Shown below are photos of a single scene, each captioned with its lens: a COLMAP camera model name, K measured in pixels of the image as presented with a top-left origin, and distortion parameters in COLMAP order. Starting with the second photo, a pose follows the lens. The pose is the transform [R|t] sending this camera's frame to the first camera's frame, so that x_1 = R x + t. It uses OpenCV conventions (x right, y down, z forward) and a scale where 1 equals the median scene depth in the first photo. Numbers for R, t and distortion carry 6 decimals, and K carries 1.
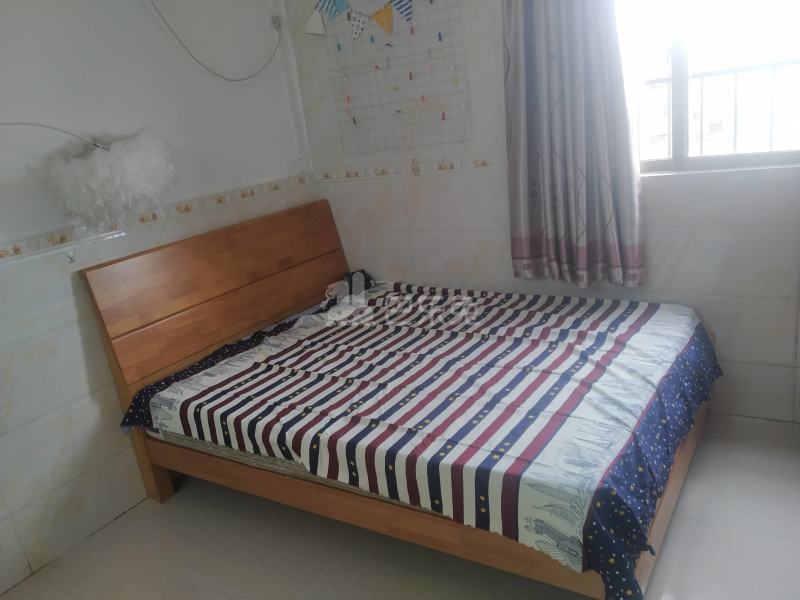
lens RADIAL K [[620.2, 0, 395.1], [0, 620.2, 301.8], [0, 0, 1]] dist [0.034512, -0.049085]
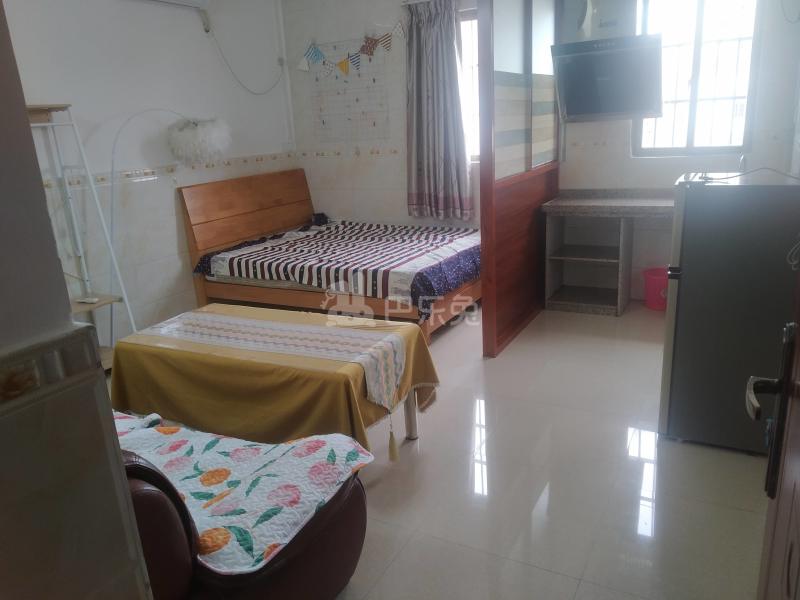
lens RADIAL K [[620.2, 0, 401.1], [0, 620.2, 304.7], [0, 0, 1]] dist [0.034512, -0.049085]
pose [[0.993713, 0.052805, 0.098720, 0.005981], [-0.051957, 0.998587, -0.011141, 0.280417], [-0.099169, 0.005942, 0.995053, -0.928281]]
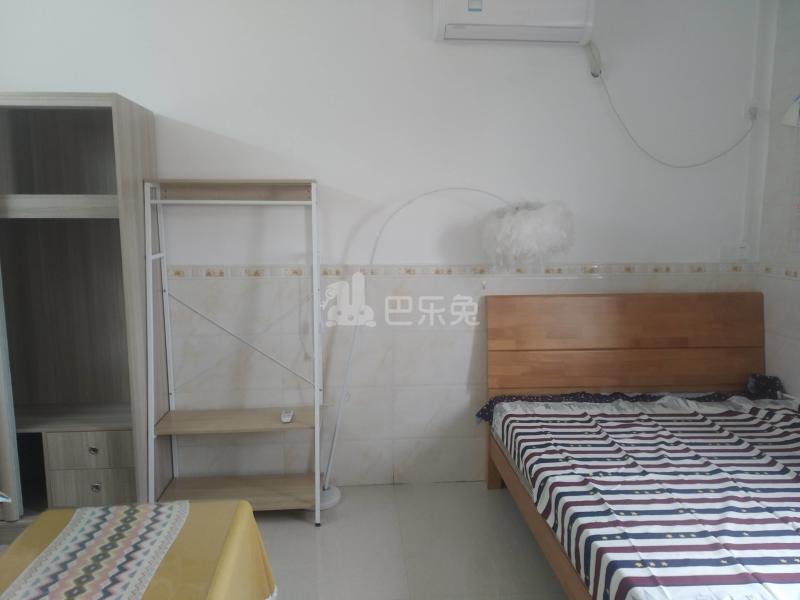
lens RADIAL K [[620.2, 0, 401.0], [0, 620.2, 306.2], [0, 0, 1]] dist [0.034512, -0.049085]
pose [[0.595528, 0.254102, -0.762089, 0.400762], [-0.307693, 0.948462, 0.075800, -0.070300], [0.742073, 0.189349, 0.643021, -0.007562]]
